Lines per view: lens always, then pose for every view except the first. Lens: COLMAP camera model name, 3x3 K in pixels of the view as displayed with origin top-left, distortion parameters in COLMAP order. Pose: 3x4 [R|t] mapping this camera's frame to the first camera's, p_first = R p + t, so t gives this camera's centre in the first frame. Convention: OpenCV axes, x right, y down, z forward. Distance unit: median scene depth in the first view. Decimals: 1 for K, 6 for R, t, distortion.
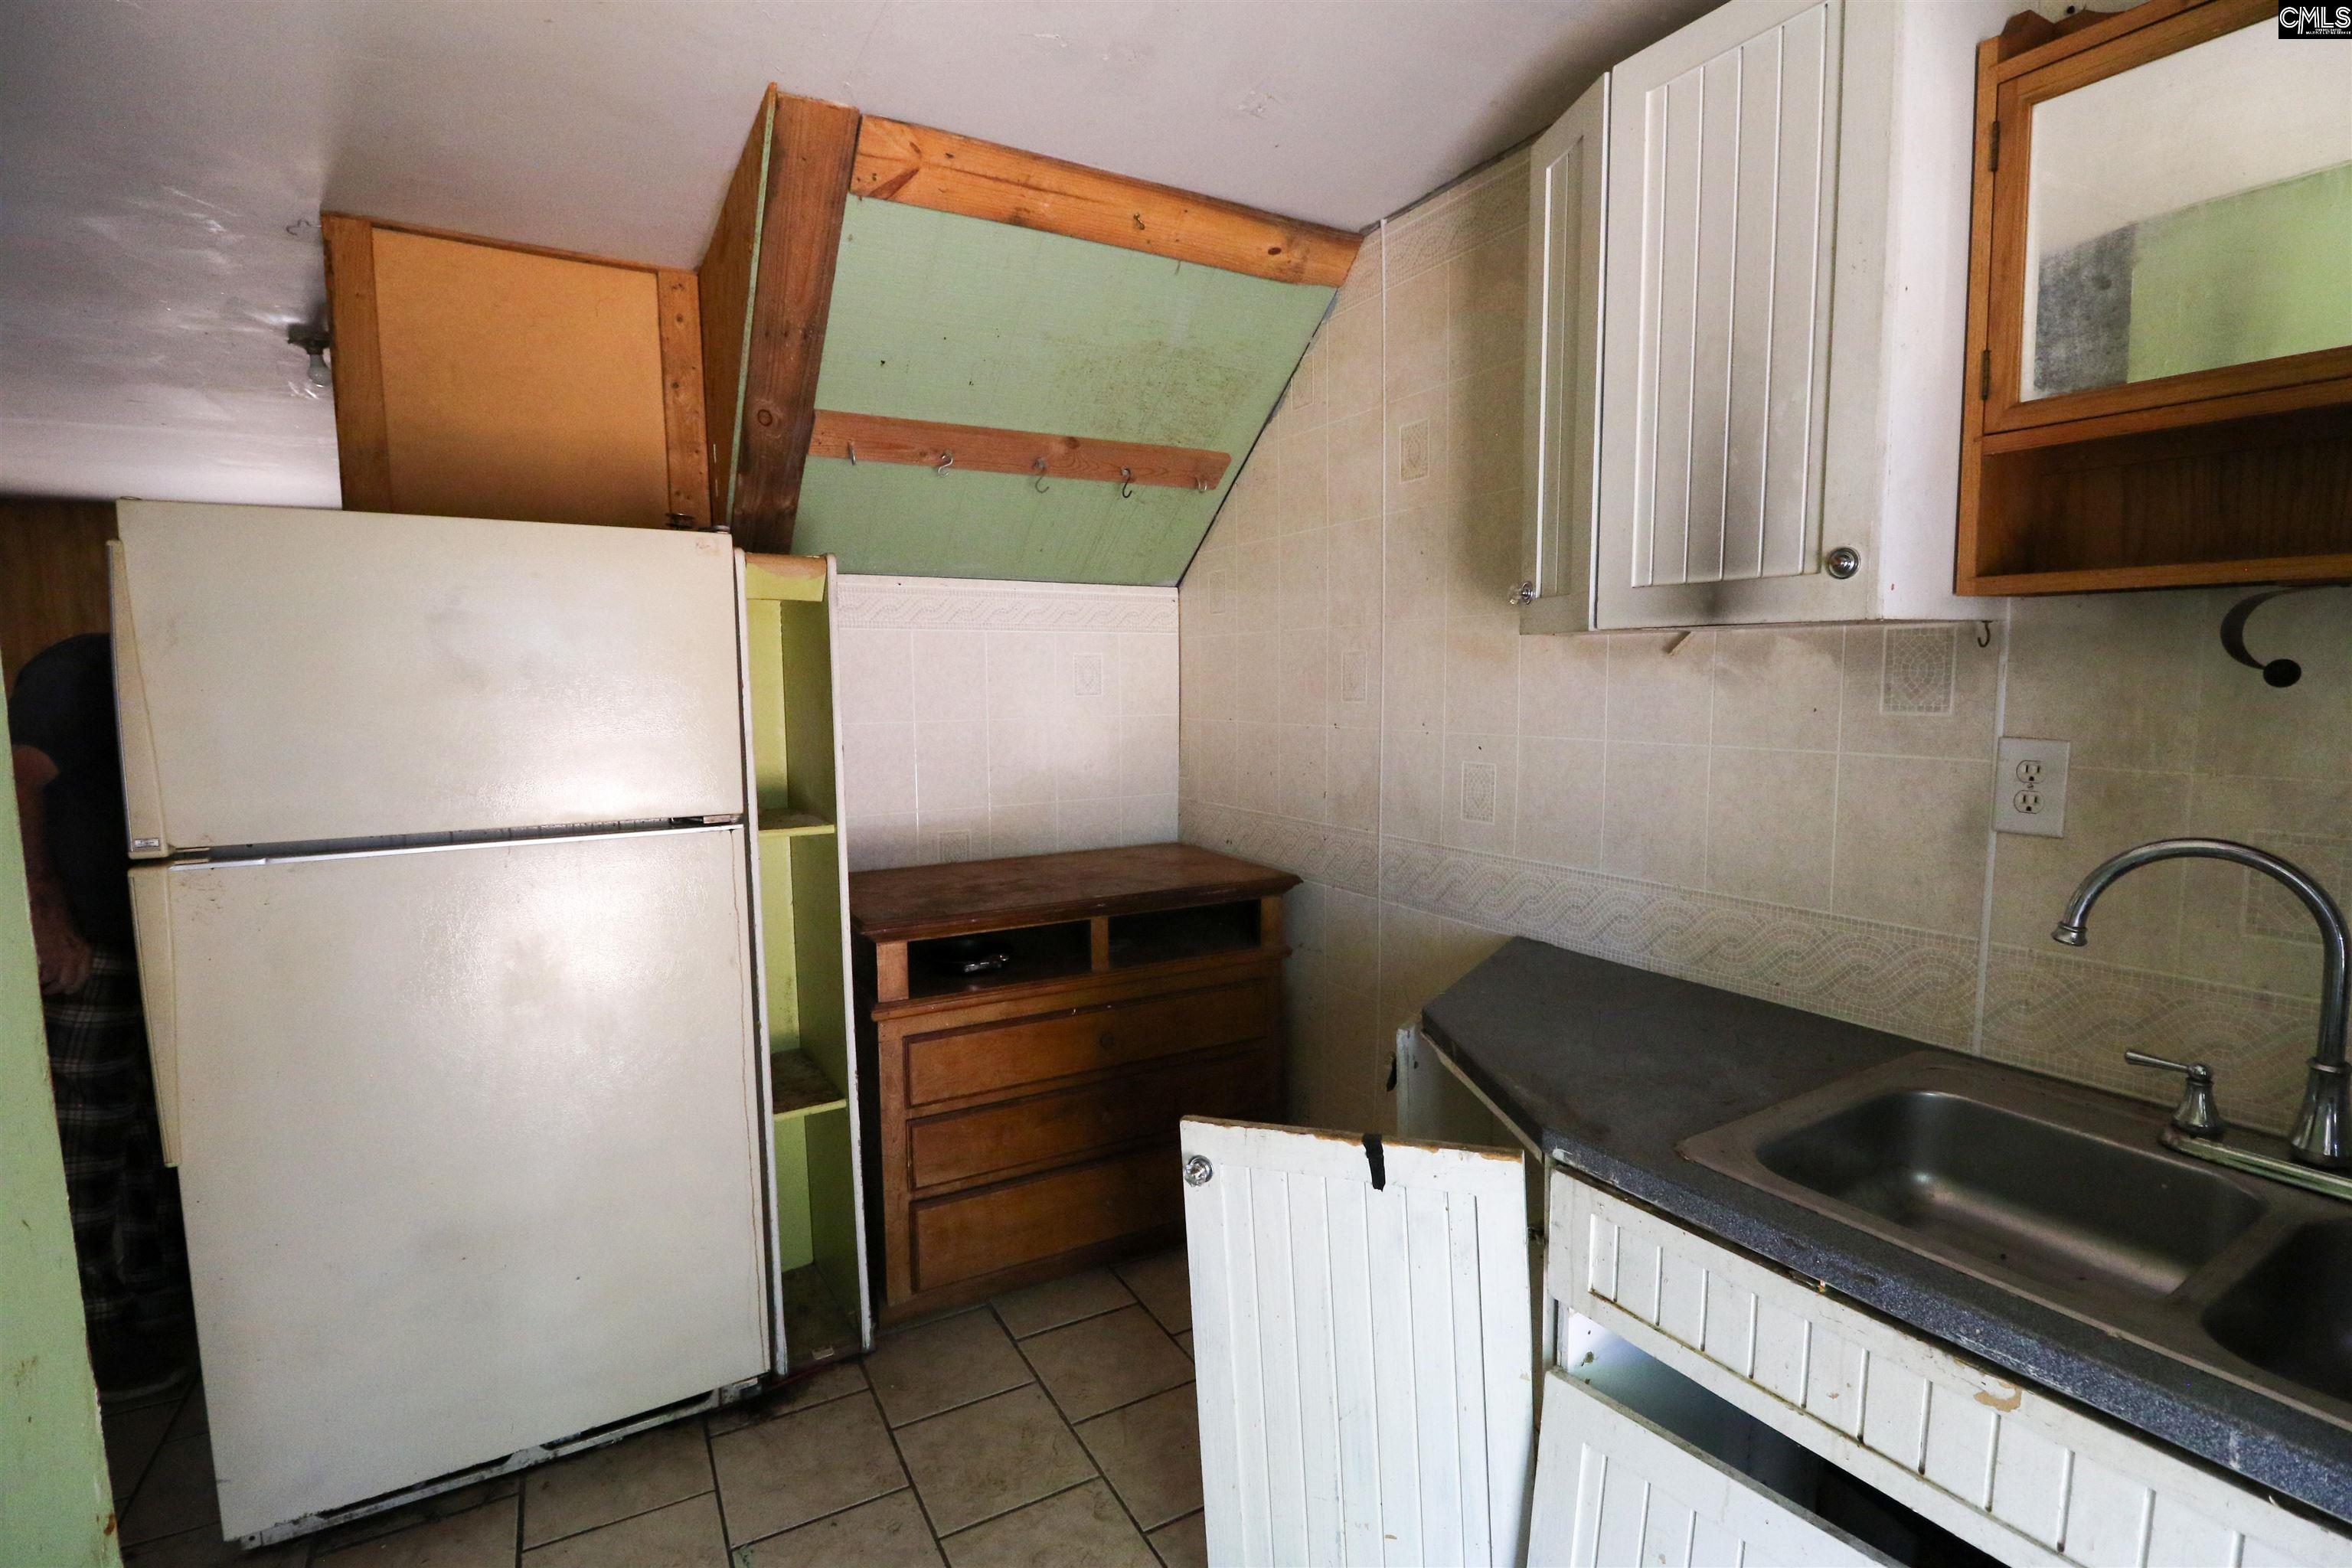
lens RADIAL K [[1104.1, 0, 1172.8], [0, 1104.1, 781.0], [0, 0, 1]] dist [-0.014538, -0.000231]
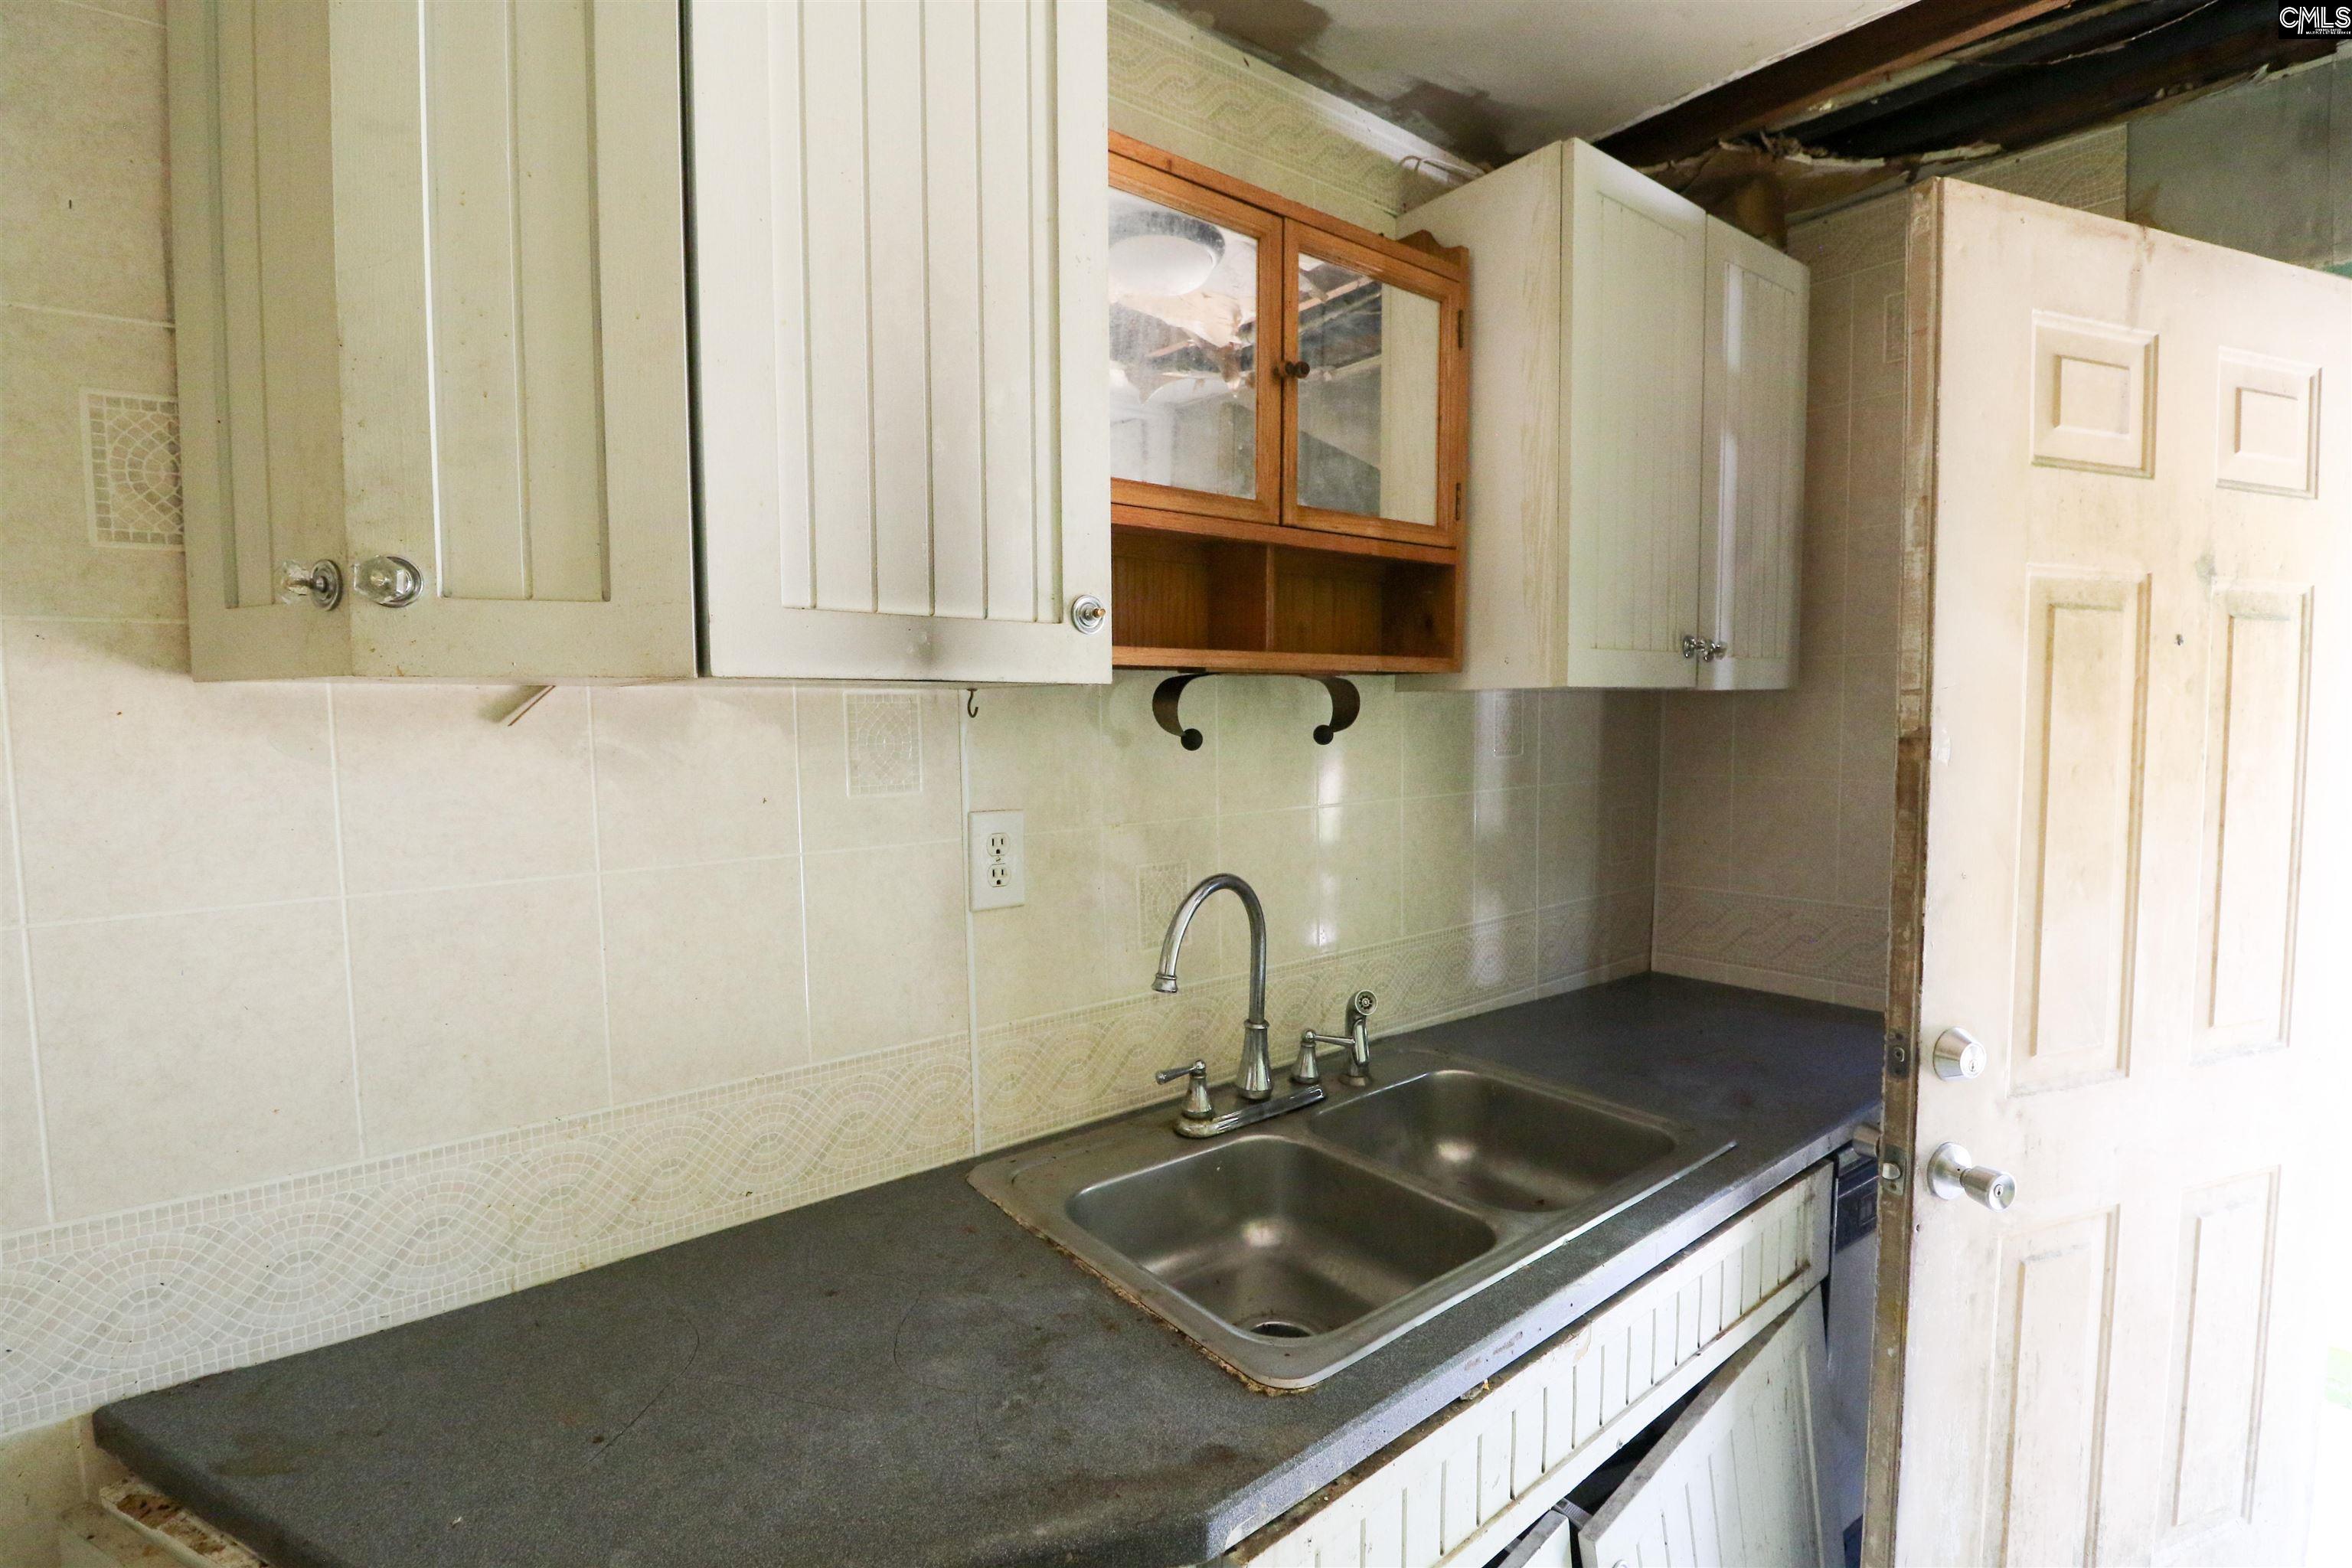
lens RADIAL K [[1104.1, 0, 1172.7], [0, 1104.1, 782.7], [0, 0, 1]] dist [-0.014538, -0.000231]
pose [[-0.152542, -0.049419, 0.987061, -0.198443], [0.112327, 0.991410, 0.066996, -0.106666], [-0.981893, 0.121093, -0.145680, 0.942533]]
